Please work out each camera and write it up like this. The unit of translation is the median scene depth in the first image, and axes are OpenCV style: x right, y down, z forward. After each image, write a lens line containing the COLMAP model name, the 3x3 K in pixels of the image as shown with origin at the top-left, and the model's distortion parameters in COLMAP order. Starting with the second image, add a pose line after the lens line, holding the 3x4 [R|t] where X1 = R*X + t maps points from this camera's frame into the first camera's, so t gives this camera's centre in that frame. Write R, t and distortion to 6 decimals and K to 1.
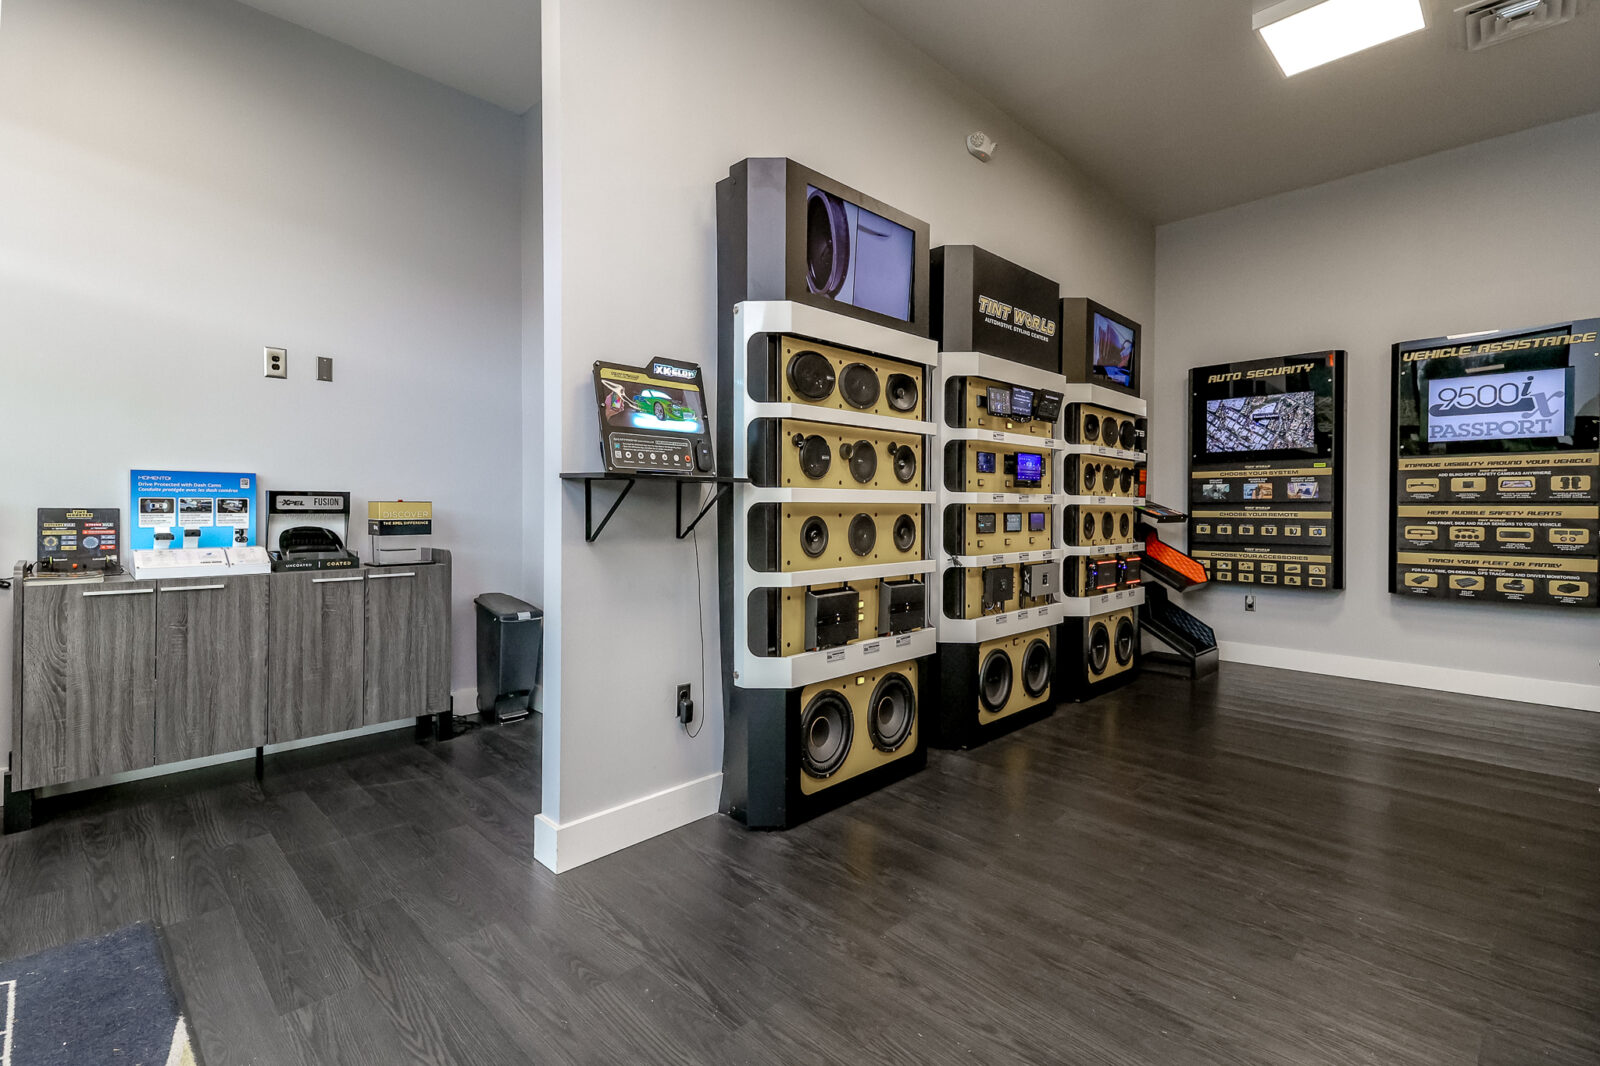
lens RADIAL K [[718.0, 0, 803.2], [0, 718.0, 496.1], [0, 0, 1]] dist [0.002998, -0.000973]
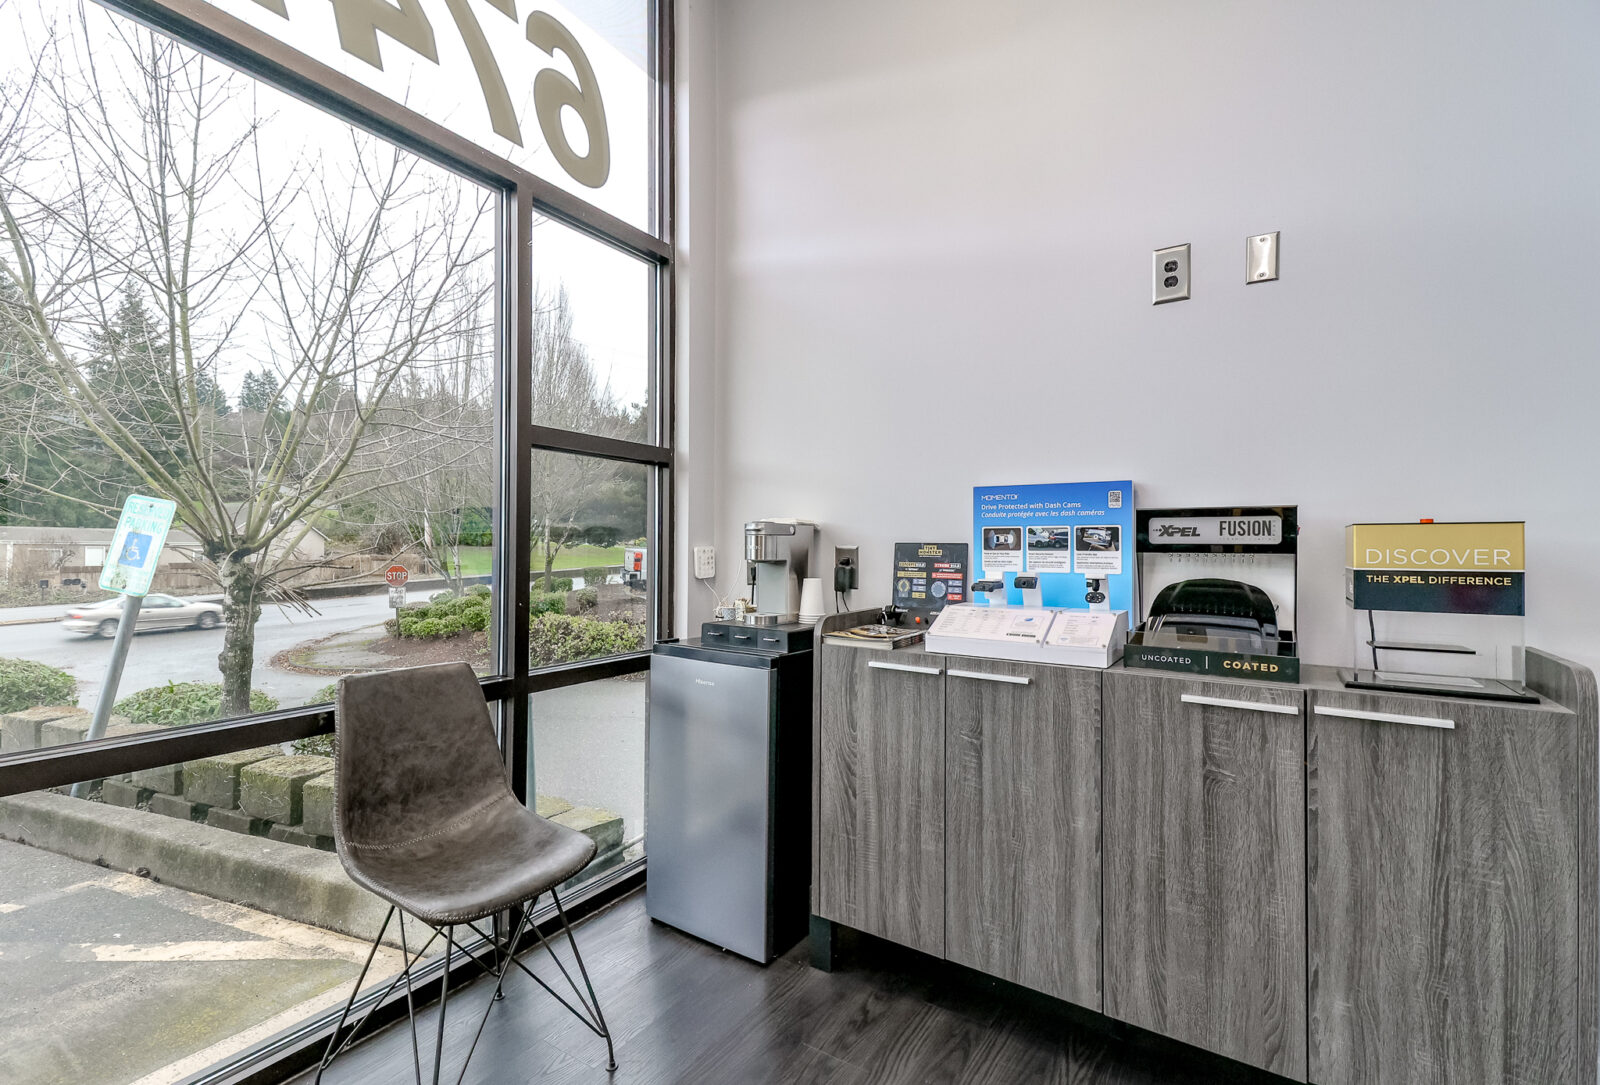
lens RADIAL K [[727.5, 0, 802.0], [0, 727.5, 546.6], [0, 0, 1]] dist [0.017989, -0.003056]
pose [[0.213010, -0.007026, -0.977025, -0.284607], [0.005774, 0.999966, -0.005932, 0.023508], [0.977033, -0.004378, 0.213044, 0.680336]]
